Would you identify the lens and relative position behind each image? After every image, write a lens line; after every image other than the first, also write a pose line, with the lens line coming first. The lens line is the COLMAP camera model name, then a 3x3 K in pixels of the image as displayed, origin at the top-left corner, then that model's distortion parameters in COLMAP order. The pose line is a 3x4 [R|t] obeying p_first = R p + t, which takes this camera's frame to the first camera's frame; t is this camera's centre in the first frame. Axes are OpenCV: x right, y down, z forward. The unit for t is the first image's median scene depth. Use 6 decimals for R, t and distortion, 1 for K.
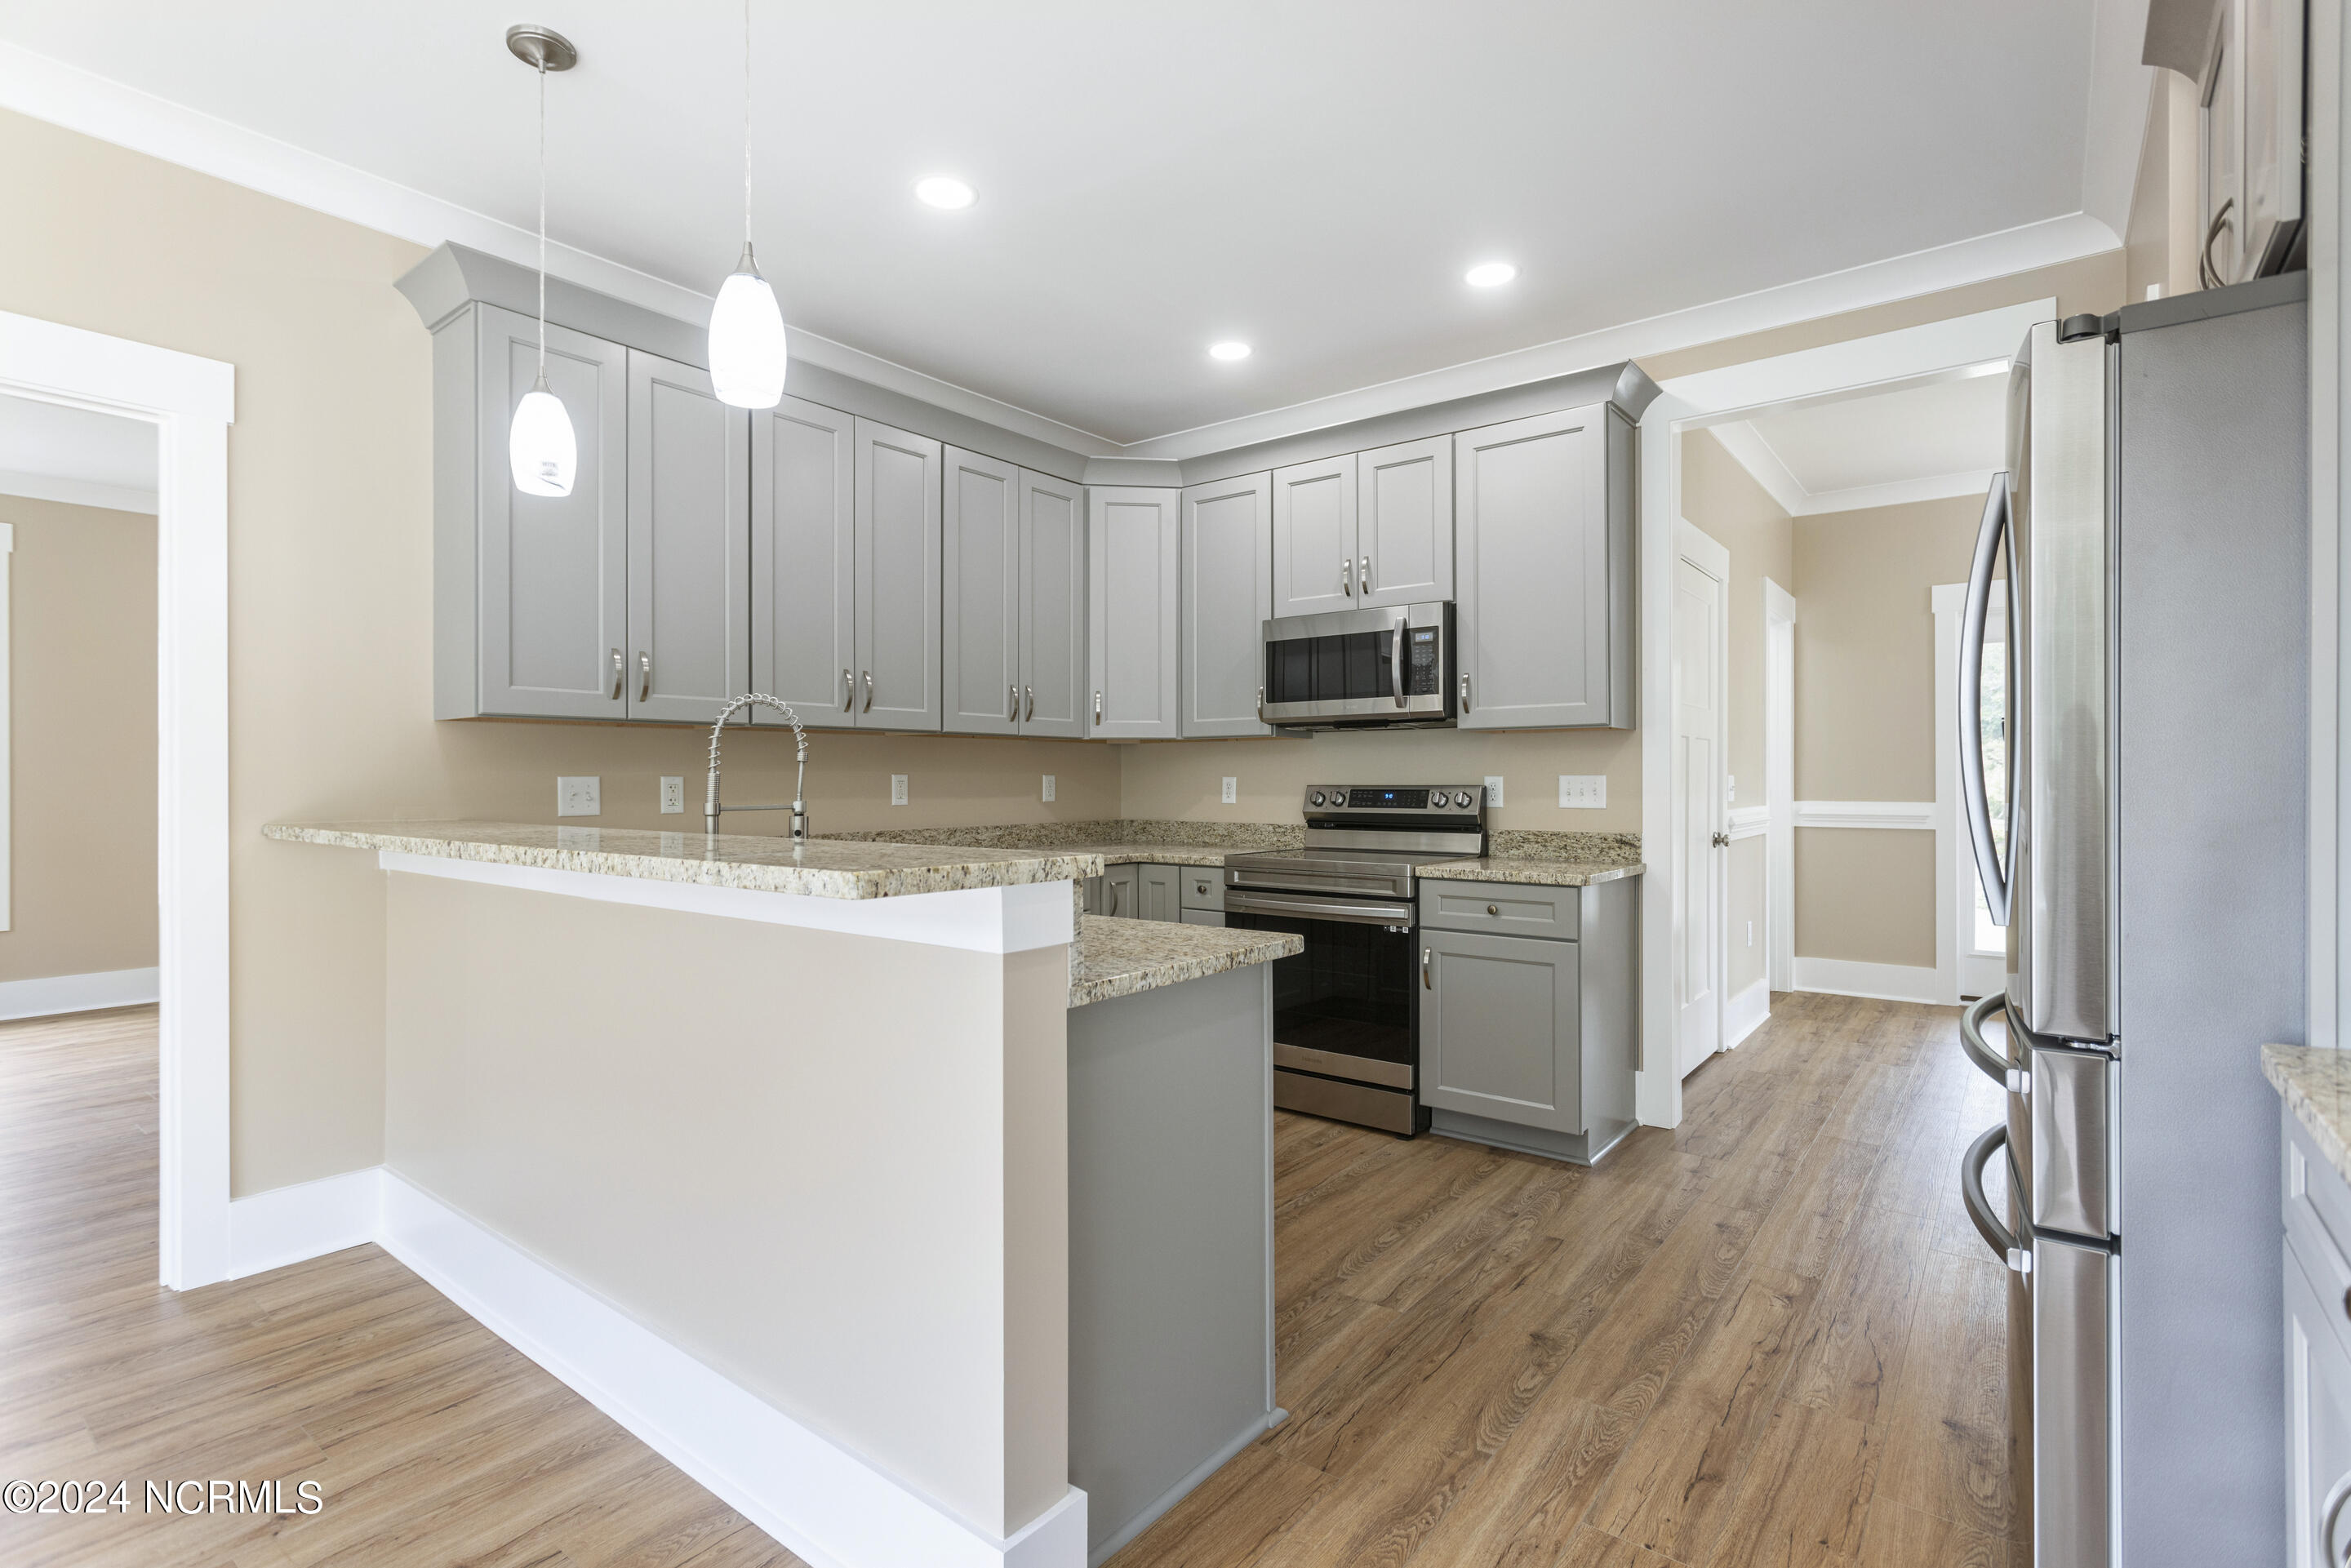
lens RADIAL K [[1095.6, 0, 1175.9], [0, 1095.6, 775.8], [0, 0, 1]] dist [-0.001619, 0.000384]
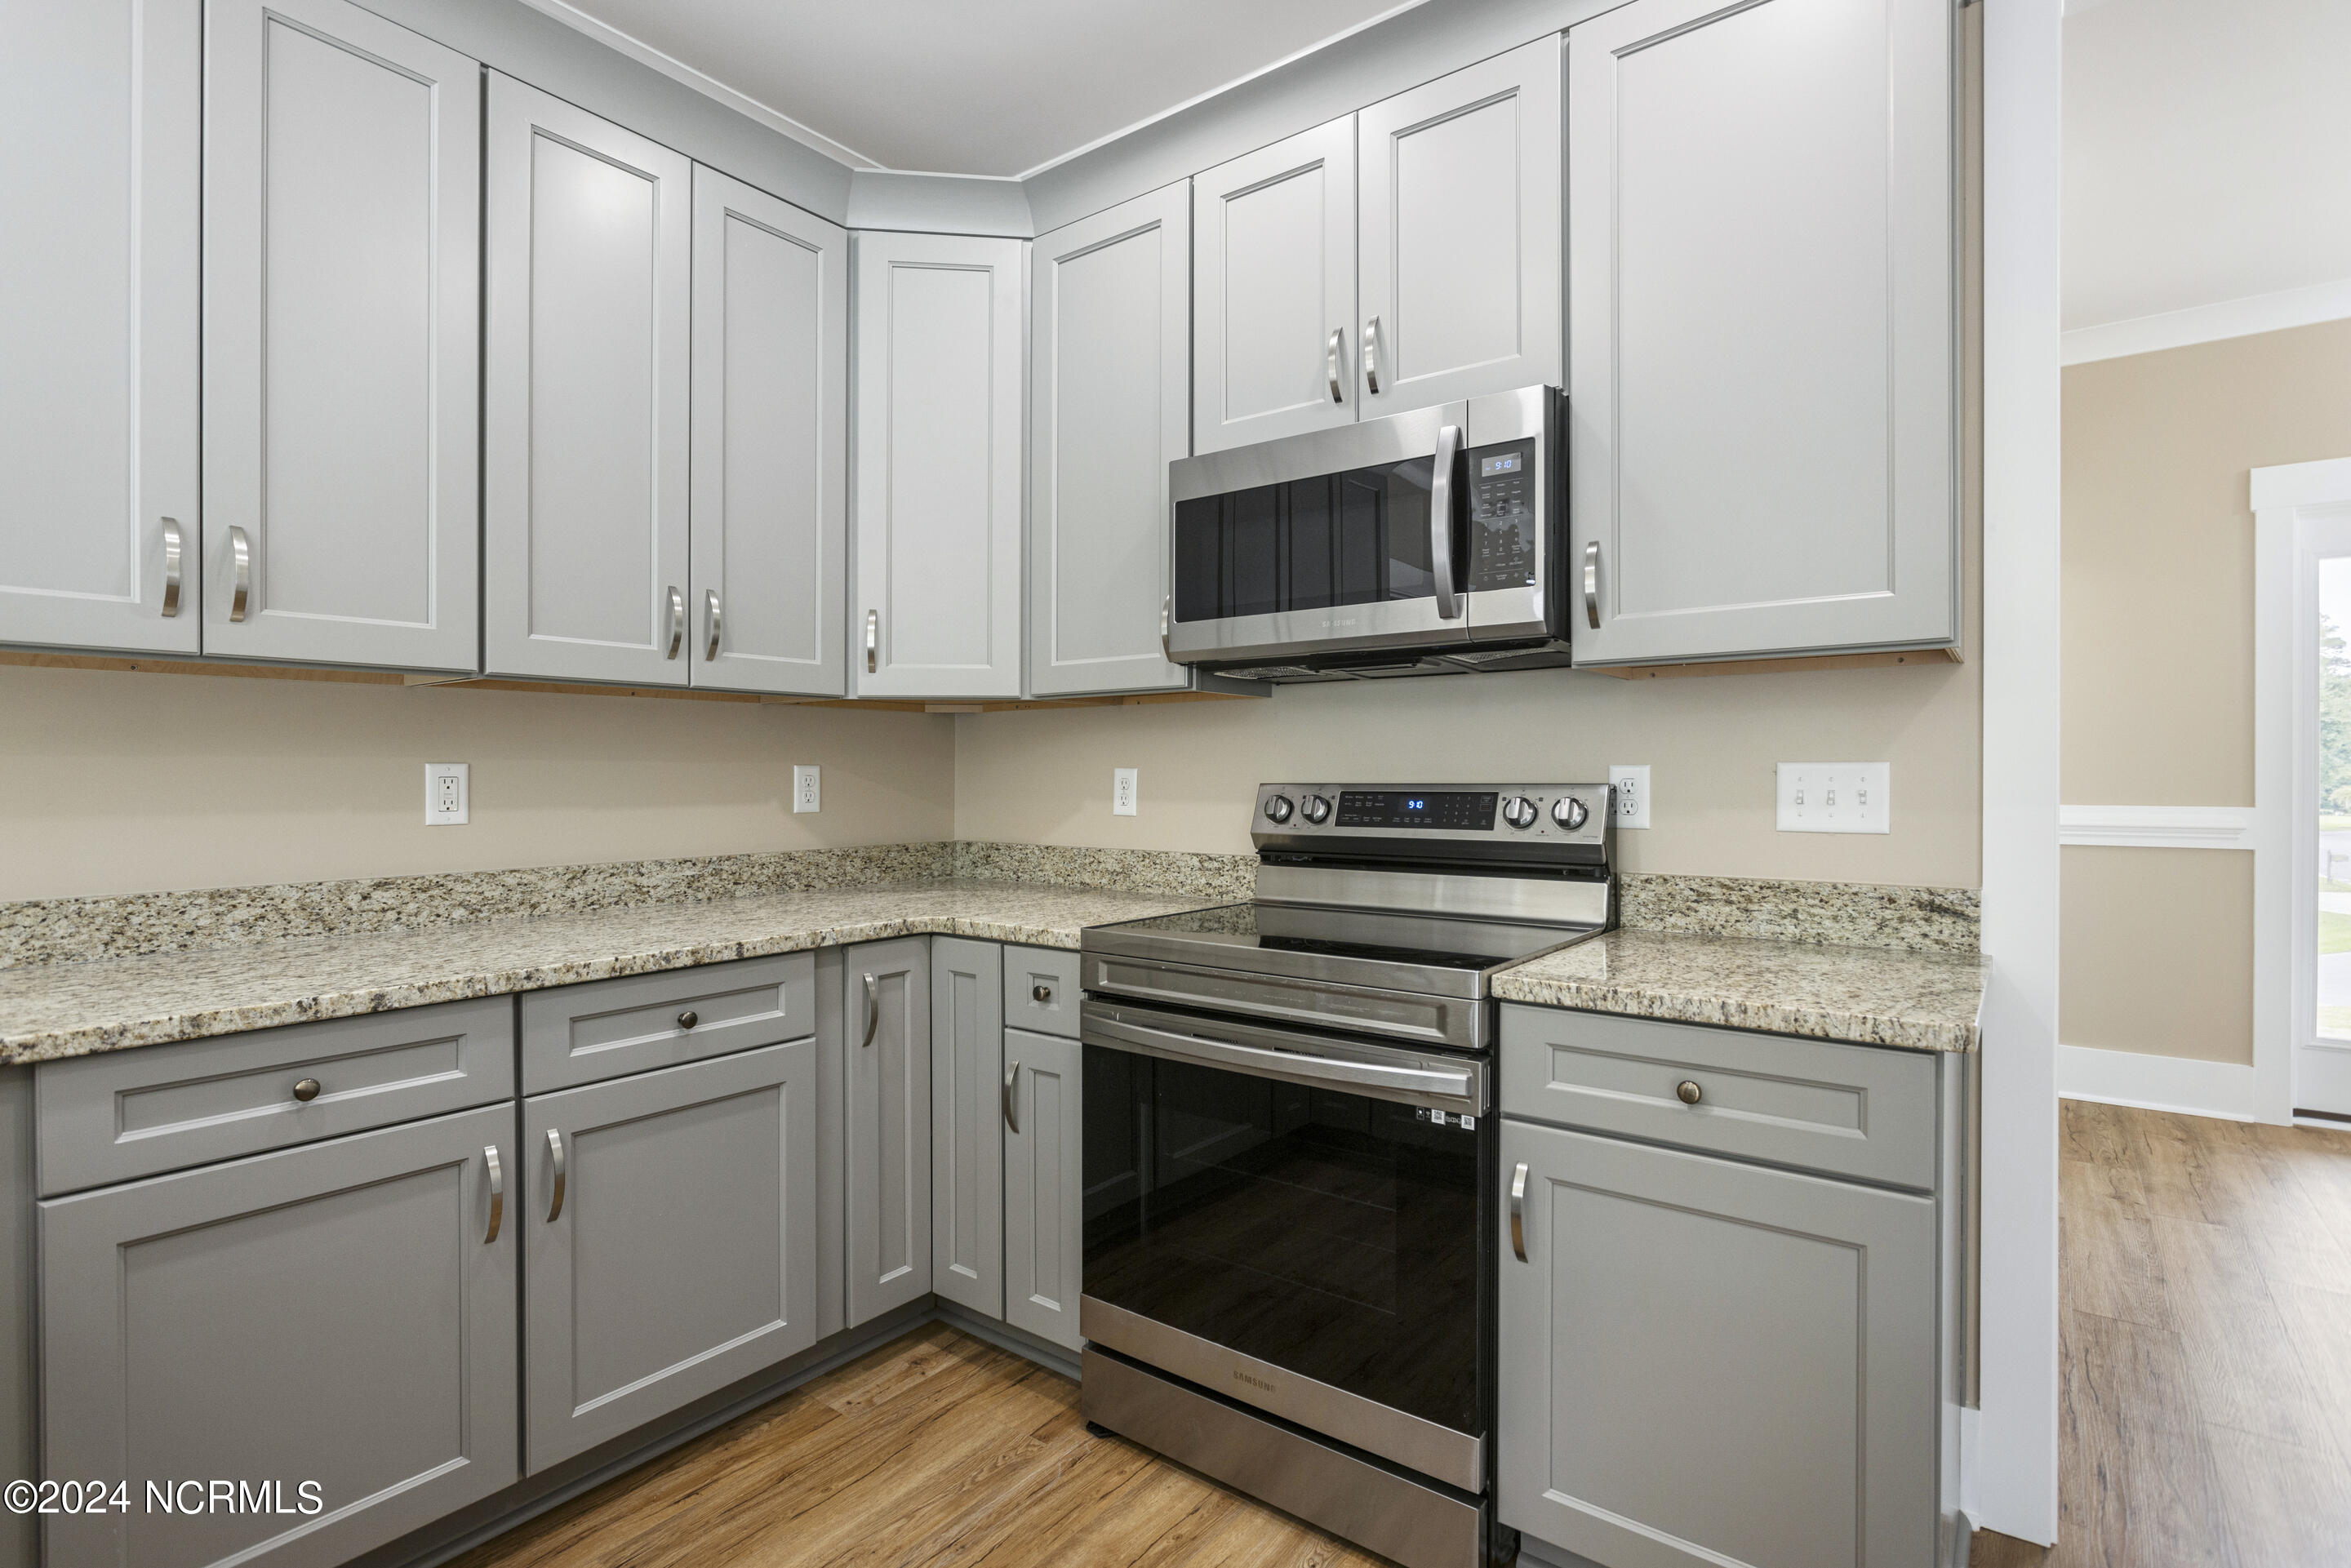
lens RADIAL K [[1141.6, 0, 1153.5], [0, 1141.6, 808.7], [0, 0, 1]] dist [0.000713, 0.000278]
pose [[0.999988, -0.001341, -0.004776, 0.076835], [0.001502, 0.999431, 0.033707, 0.002399], [0.004728, -0.033713, 0.999420, 0.481179]]
